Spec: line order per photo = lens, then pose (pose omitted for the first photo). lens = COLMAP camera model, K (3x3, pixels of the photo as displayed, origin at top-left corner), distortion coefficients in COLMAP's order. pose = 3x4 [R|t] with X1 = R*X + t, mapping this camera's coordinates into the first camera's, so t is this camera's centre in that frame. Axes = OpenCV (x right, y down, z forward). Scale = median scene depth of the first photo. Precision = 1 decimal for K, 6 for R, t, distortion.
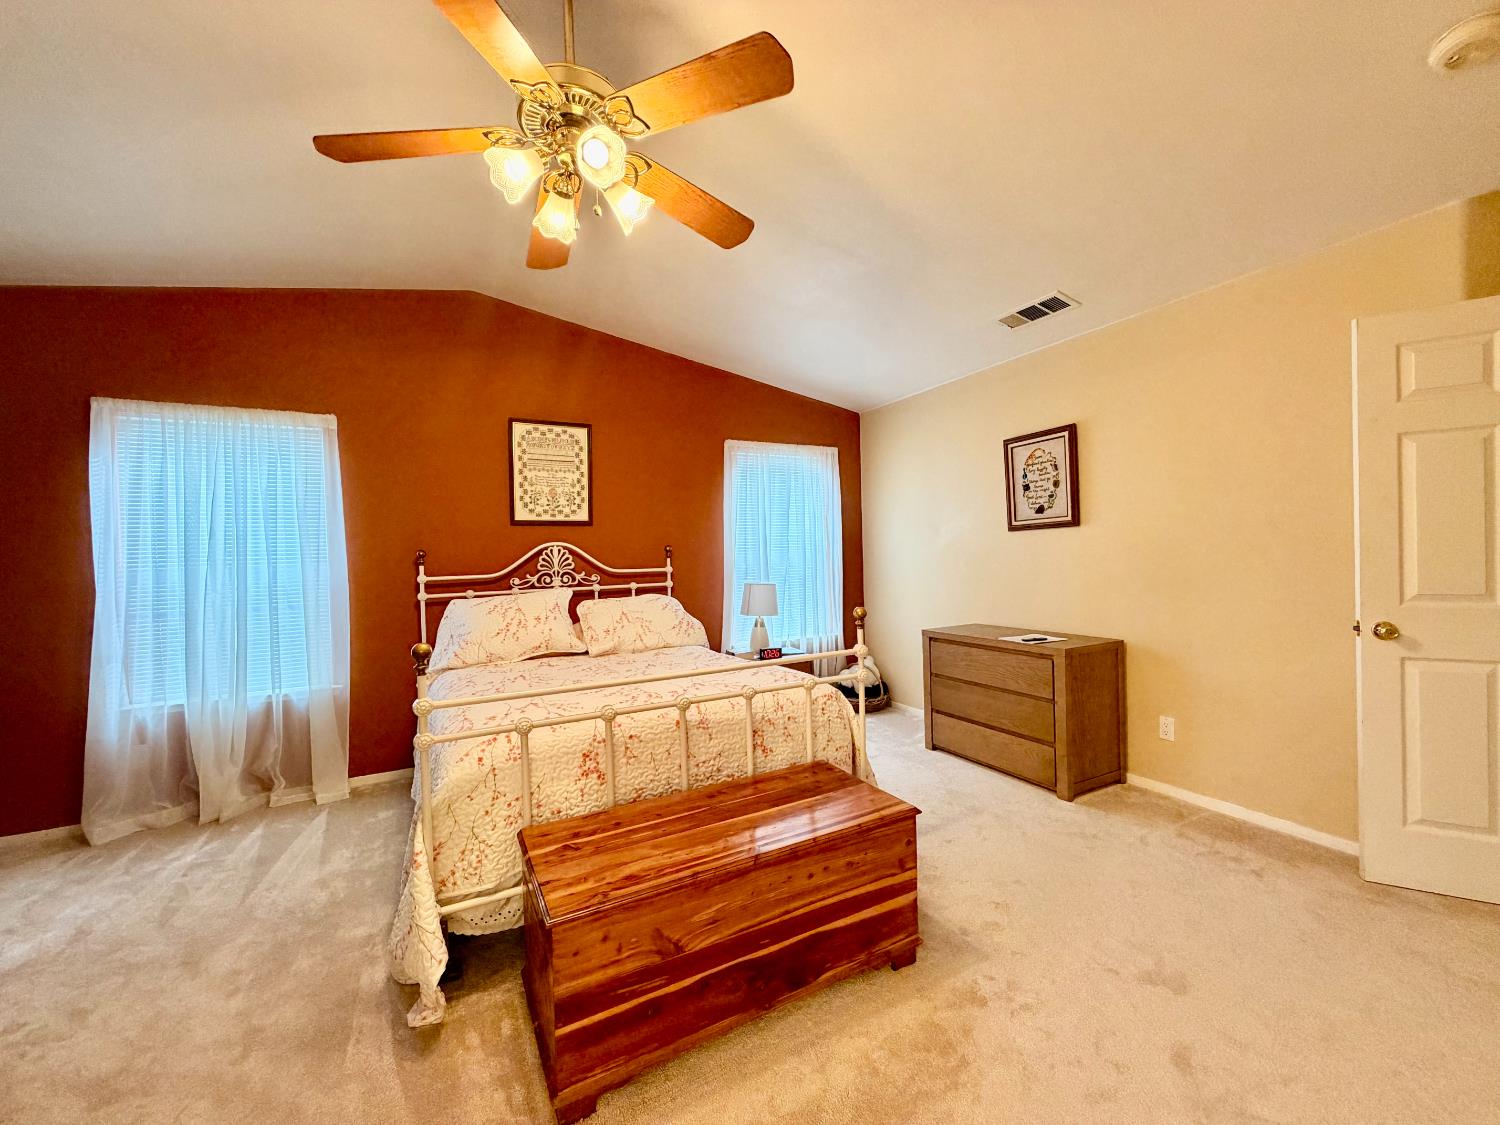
lens RADIAL K [[595.5, 0, 746.1], [0, 595.5, 562.9], [0, 0, 1]] dist [0.000030, 0.000218]
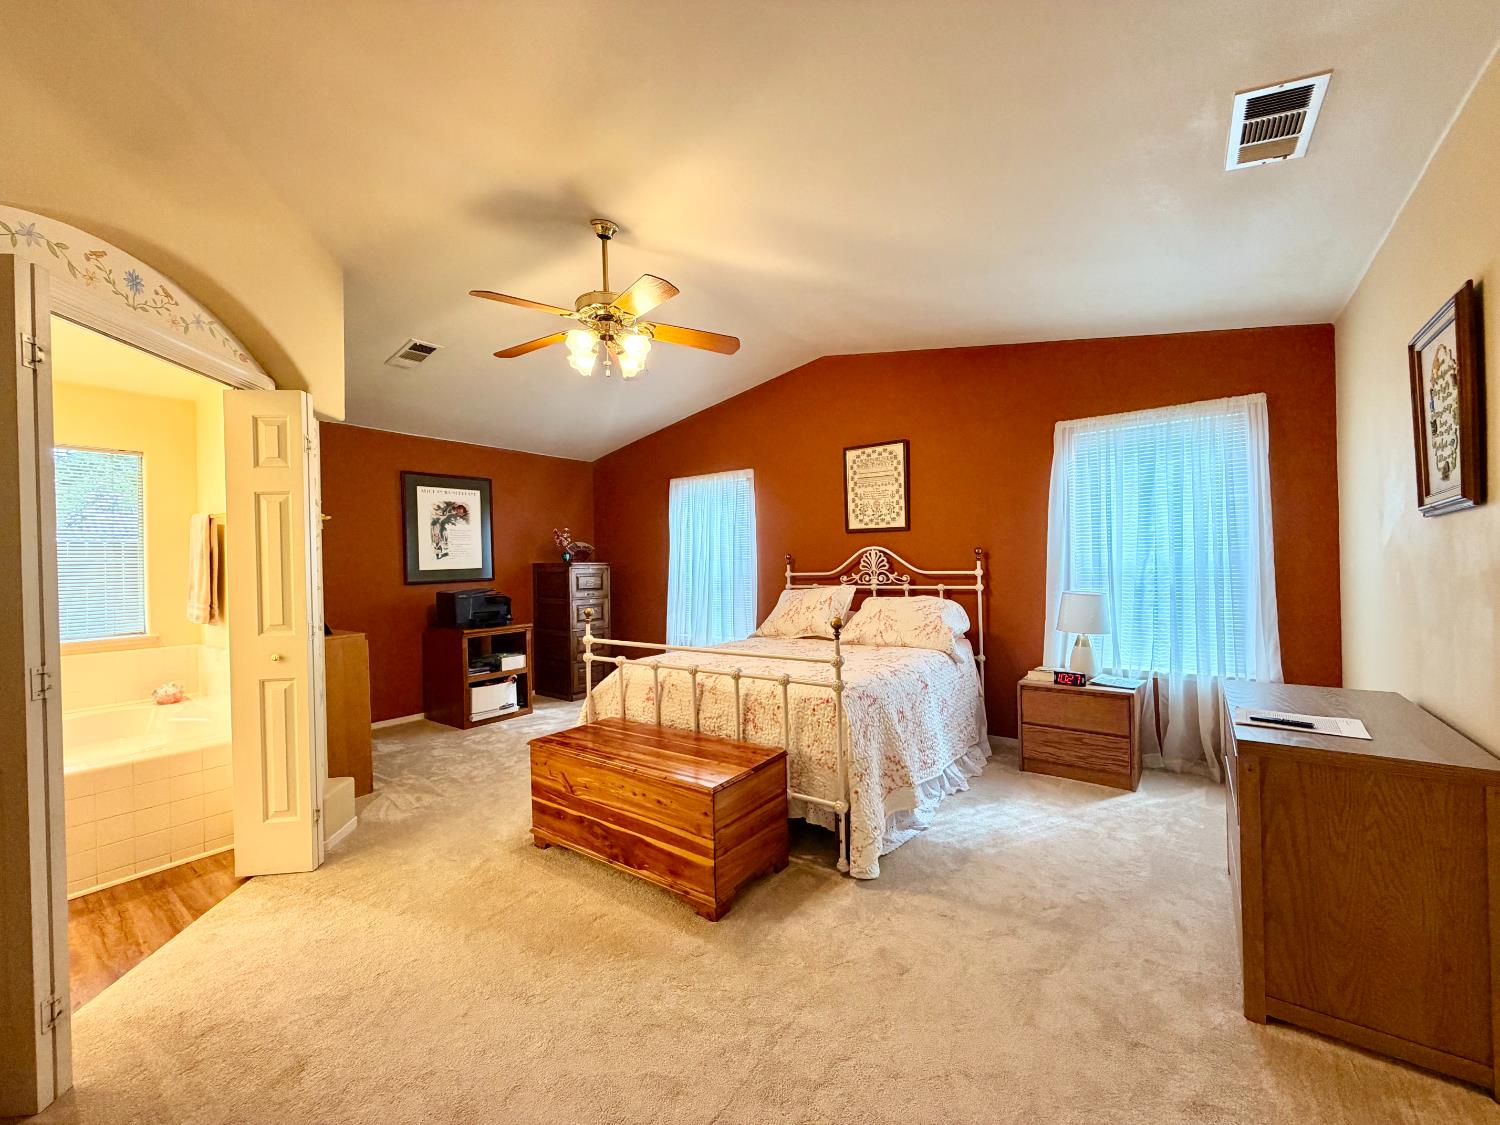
lens RADIAL K [[595.5, 0, 746.1], [0, 595.5, 562.9], [0, 0, 1]] dist [0.000030, 0.000218]
pose [[0.434858, 0.015627, -0.900363, 0.625629], [-0.003353, 0.999871, 0.015735, -0.020021], [0.900493, -0.003823, 0.434855, 0.261130]]
